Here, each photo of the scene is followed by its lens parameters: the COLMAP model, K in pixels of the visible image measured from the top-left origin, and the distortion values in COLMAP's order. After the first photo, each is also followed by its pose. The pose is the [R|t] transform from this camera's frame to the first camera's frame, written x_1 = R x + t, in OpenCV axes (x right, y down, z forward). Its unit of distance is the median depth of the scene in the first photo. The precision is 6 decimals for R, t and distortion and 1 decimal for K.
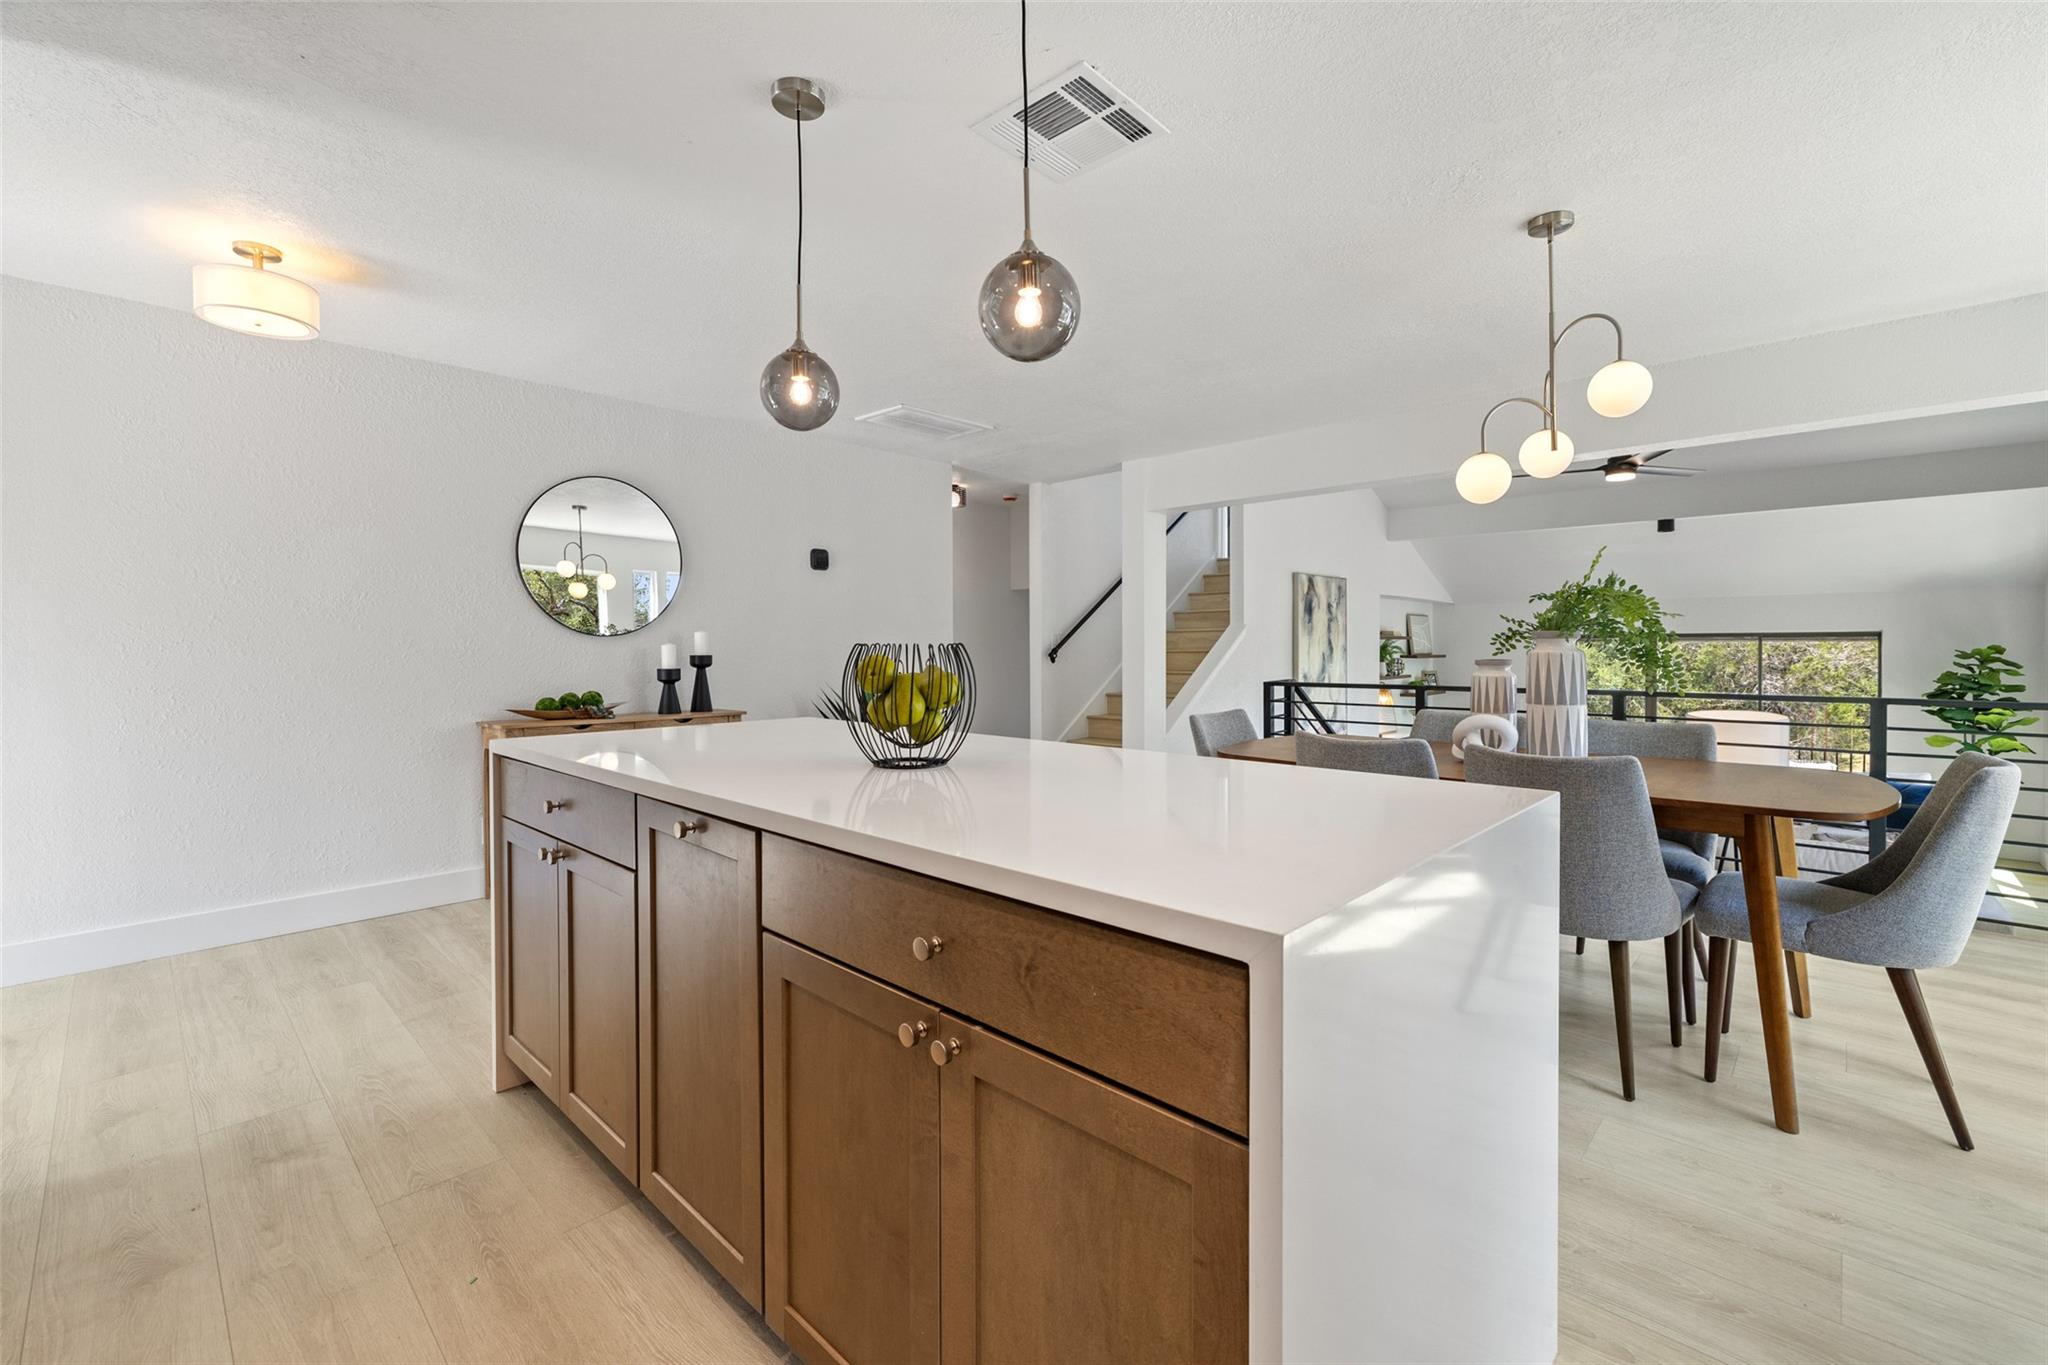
lens RADIAL K [[879.4, 0, 1021.1], [0, 879.4, 638.4], [0, 0, 1]] dist [-0.000591, -0.000346]
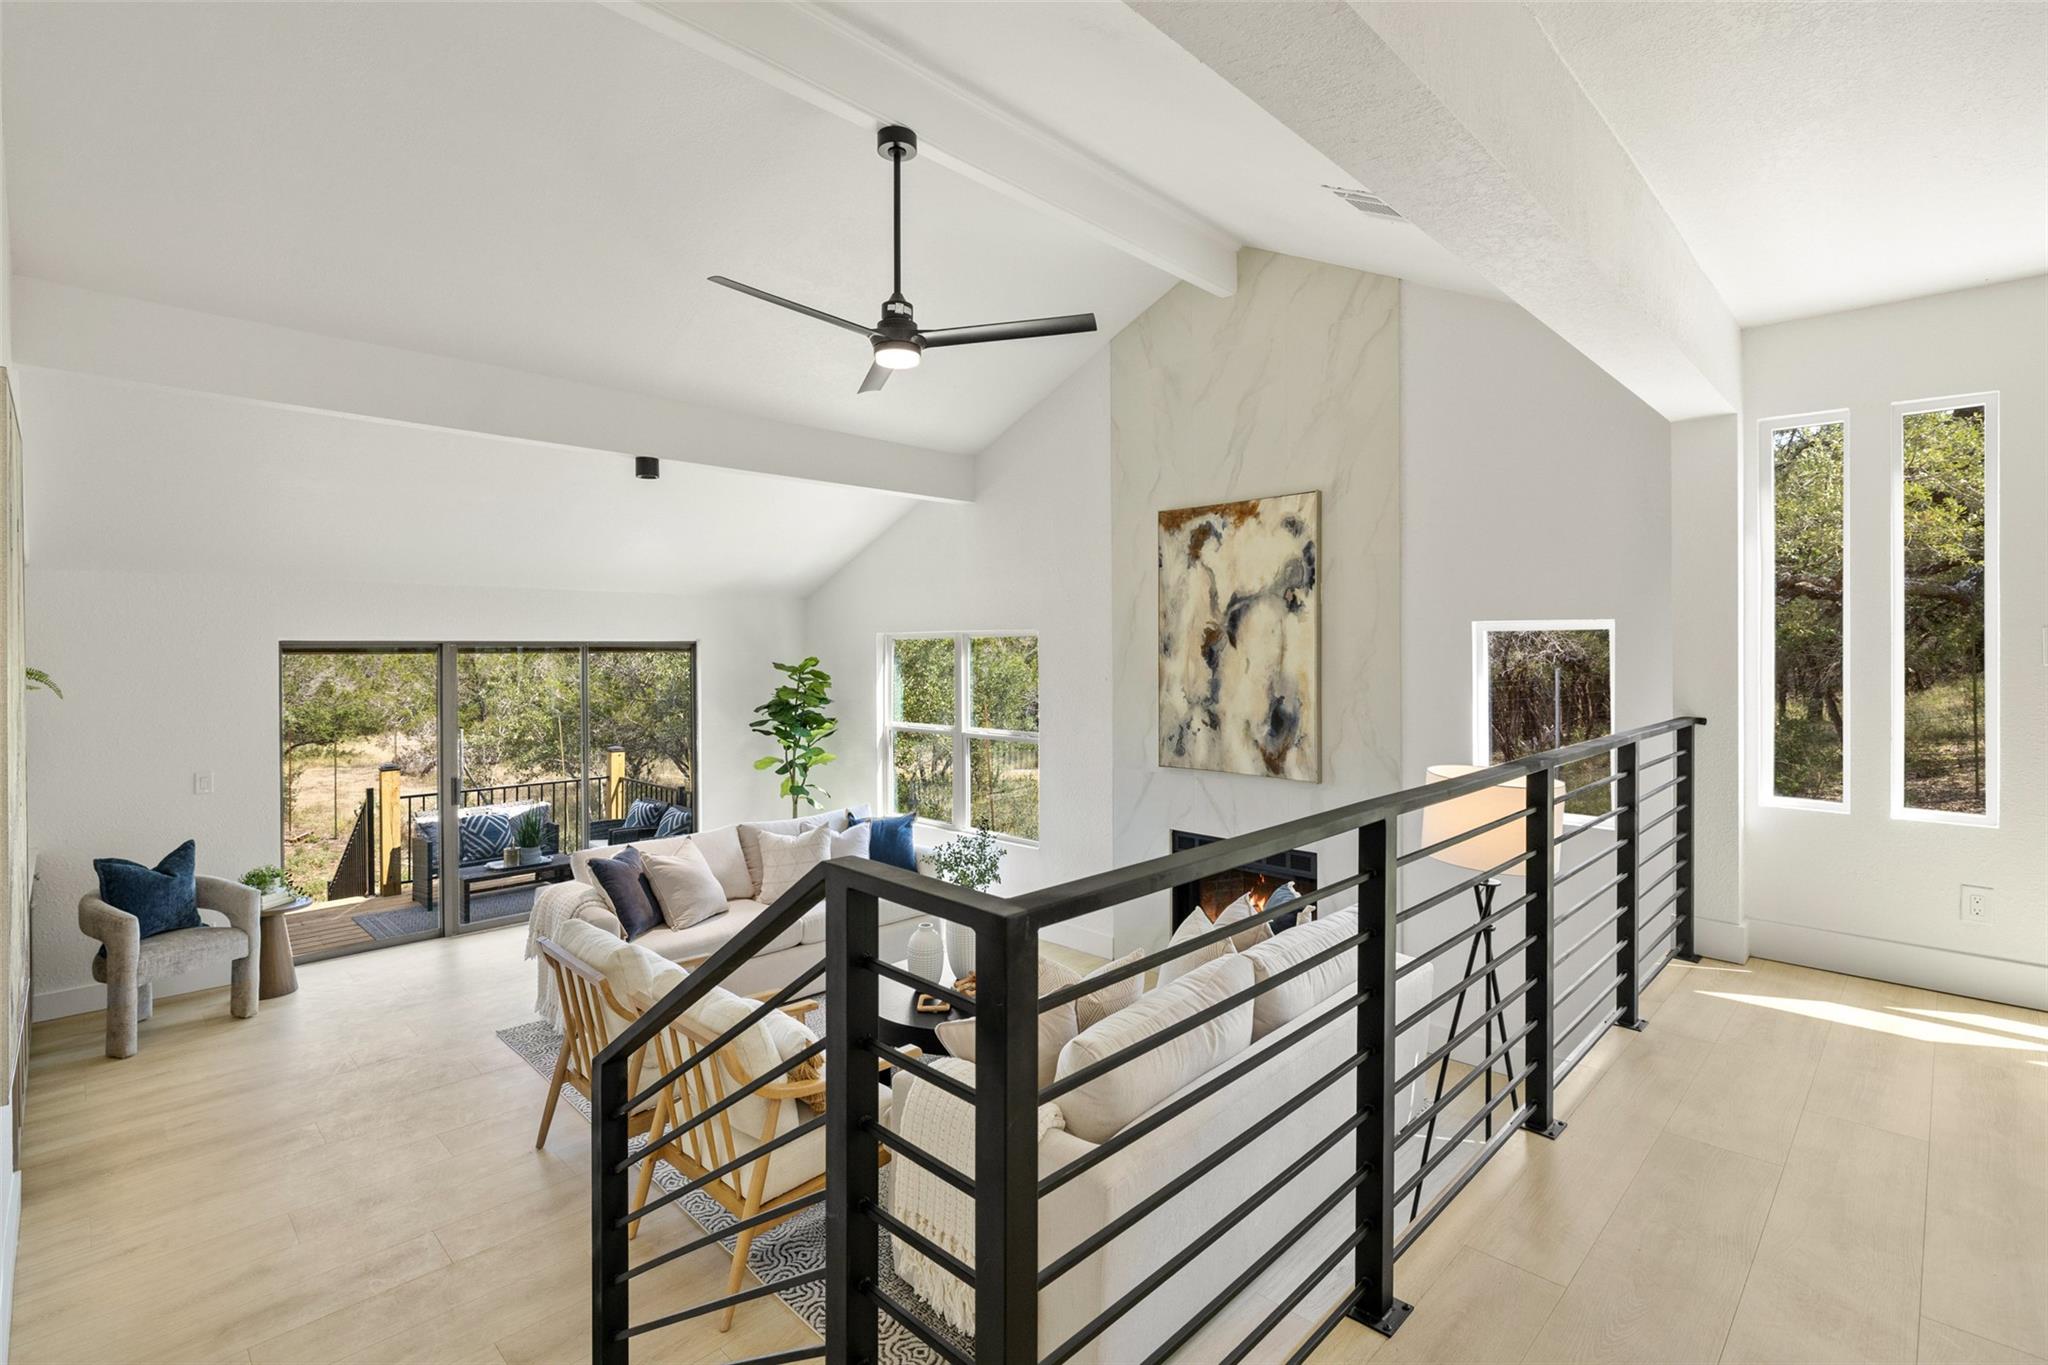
lens RADIAL K [[936.4, 0, 1025.5], [0, 936.4, 651.1], [0, 0, 1]] dist [-0.002003, 0.000383]
pose [[0.021818, -0.002216, 0.999760, 0.250195], [-0.004851, 0.999986, 0.002322, -0.010017], [-0.999750, -0.004900, 0.021806, 2.255203]]
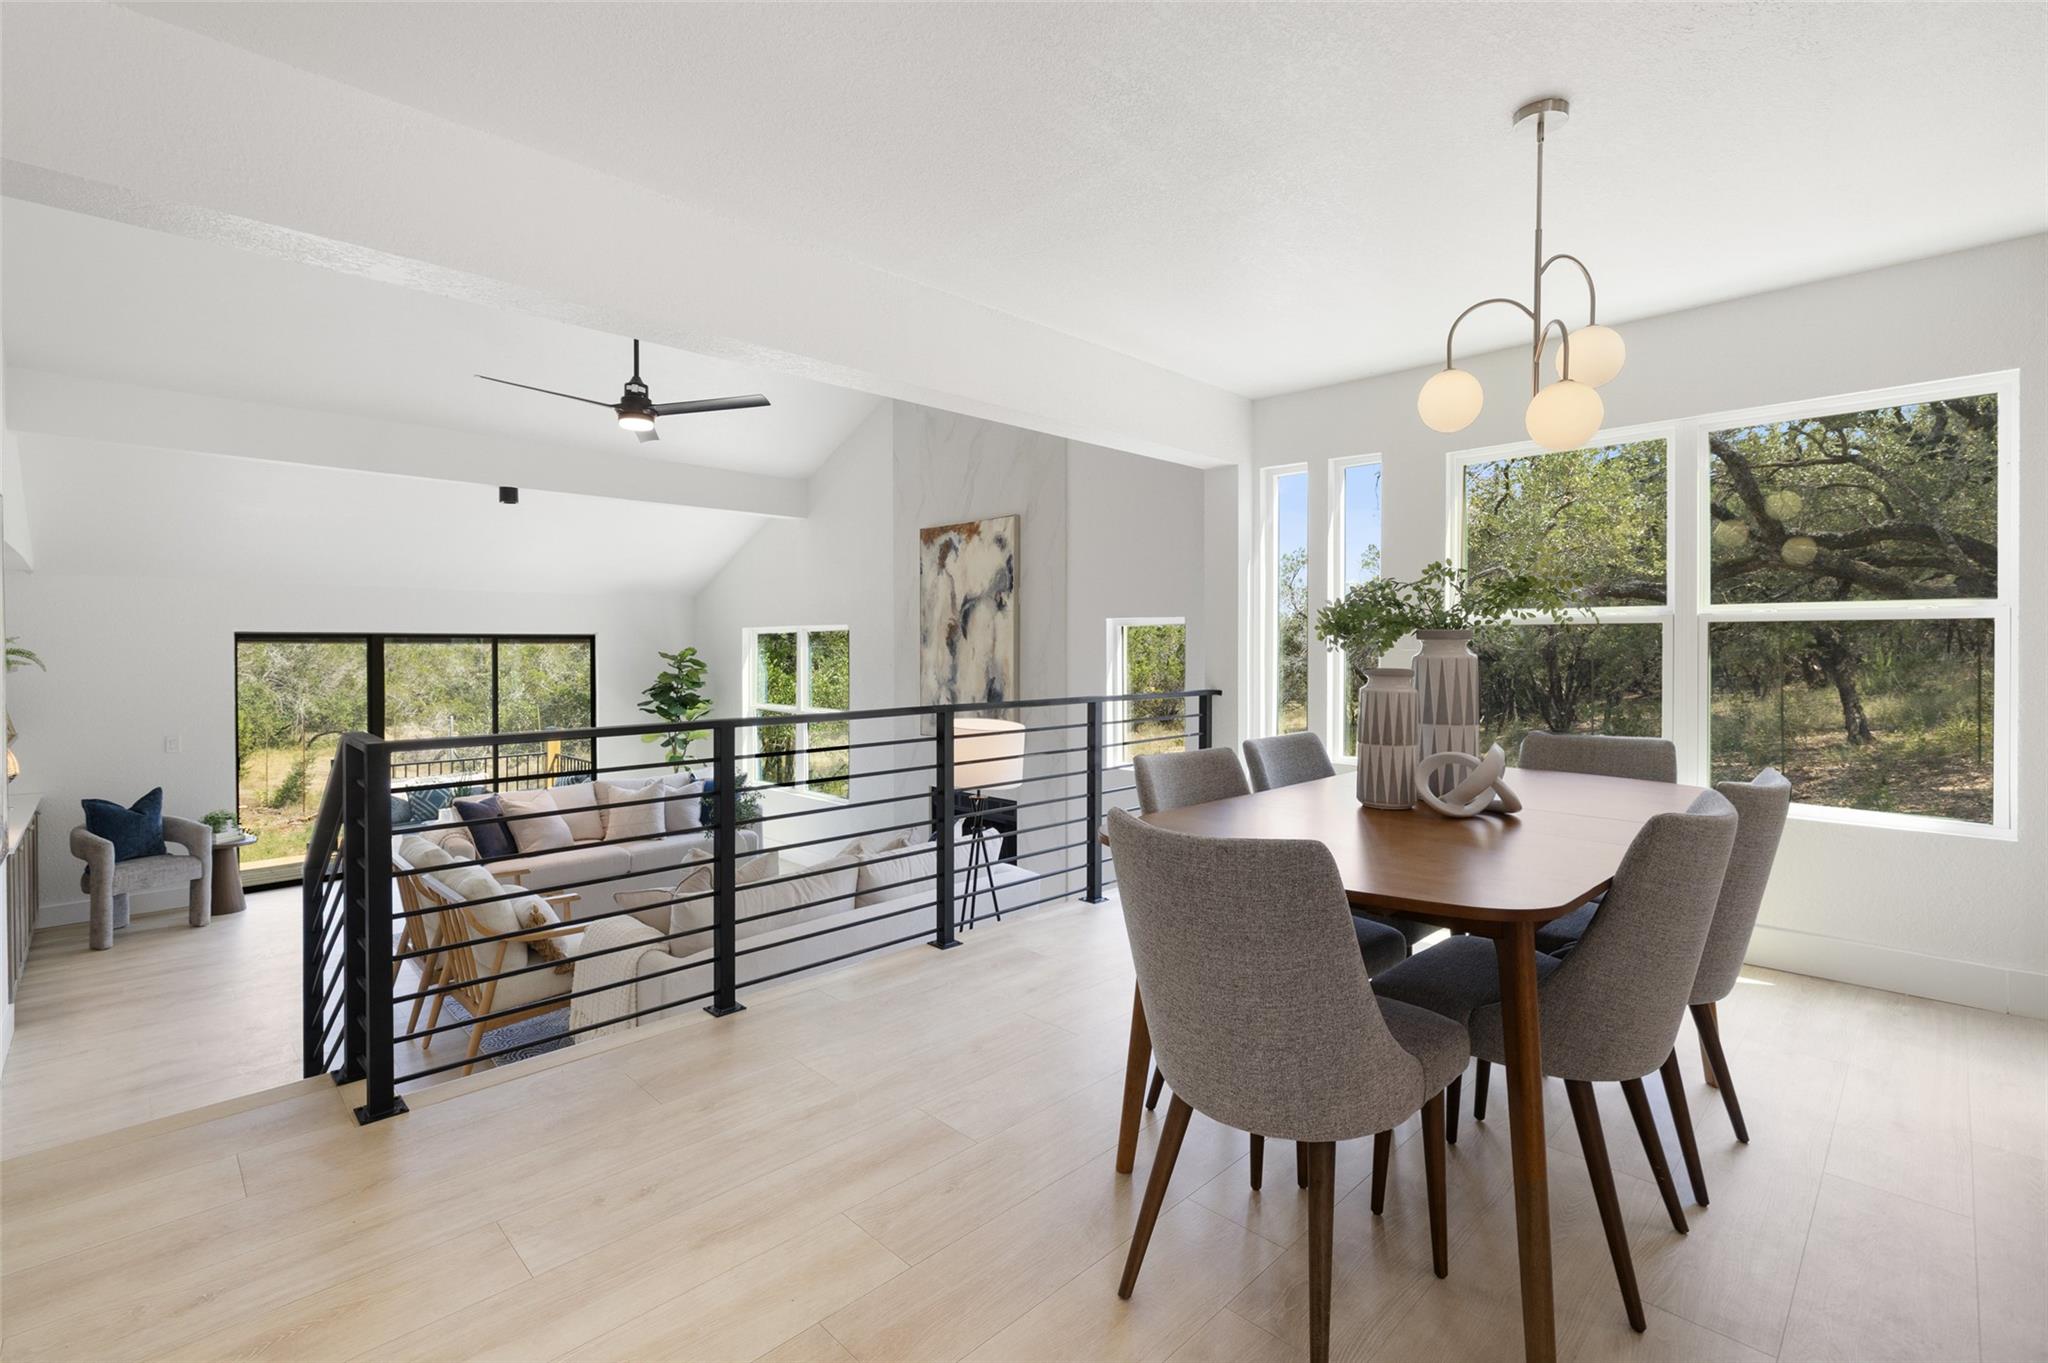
lens RADIAL K [[945.0, 0, 1029.3], [0, 945.0, 652.1], [0, 0, 1]] dist [0.000081, -0.000066]
pose [[0.052423, -0.005427, 0.998610, -0.285712], [-0.007892, 0.999952, 0.005849, 0.005258], [-0.998594, -0.008187, 0.052378, 1.513775]]
